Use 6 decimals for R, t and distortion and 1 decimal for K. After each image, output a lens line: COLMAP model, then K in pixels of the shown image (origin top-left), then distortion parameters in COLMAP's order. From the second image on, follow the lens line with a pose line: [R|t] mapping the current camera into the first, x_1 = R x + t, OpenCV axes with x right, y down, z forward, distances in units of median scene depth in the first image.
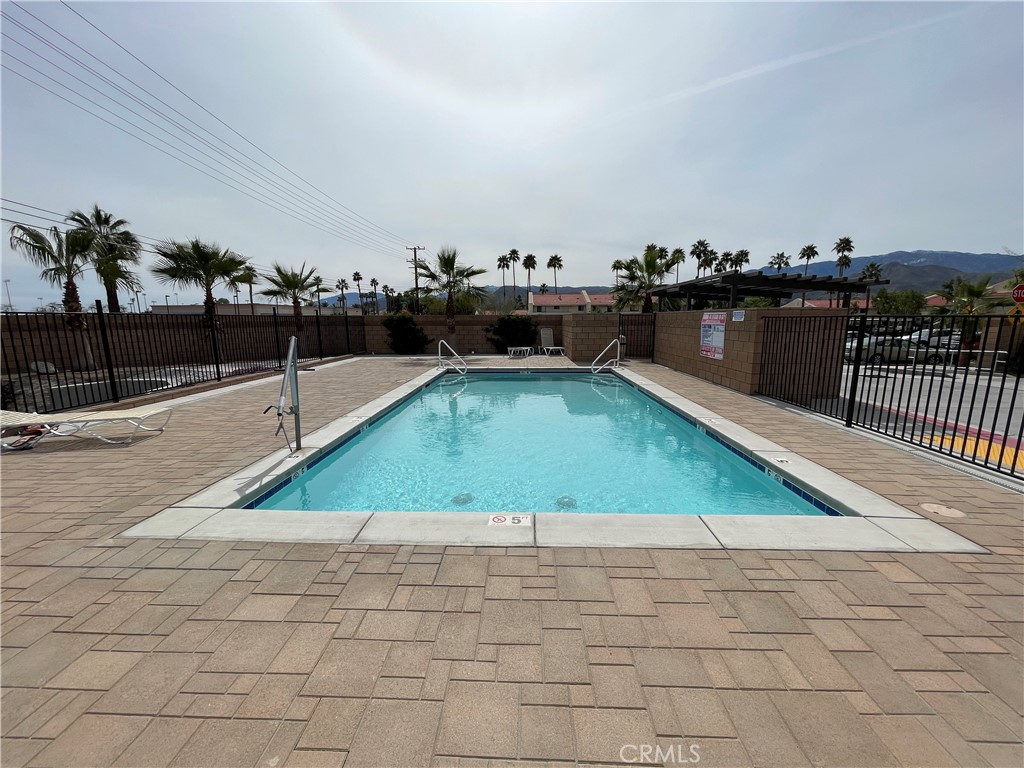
lens RADIAL K [[409.2, 0, 512.0], [0, 409.2, 384.0], [0, 0, 1]] dist [0.000100, -0.000003]
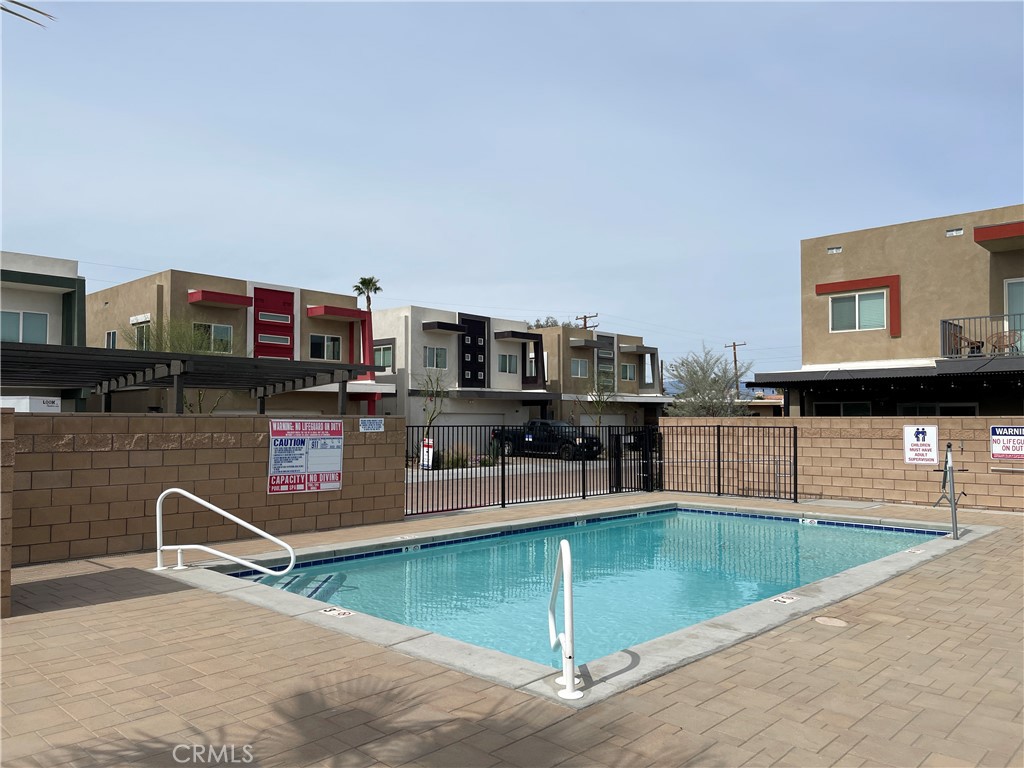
lens RADIAL K [[776.1, 0, 512.0], [0, 776.1, 384.0], [0, 0, 1]] dist [0.000620, -0.000110]
pose [[-0.746365, 0.029931, 0.664864, -0.583279], [0.106034, 0.991576, 0.074393, -0.313239], [-0.657036, 0.126023, -0.743251, 1.844506]]
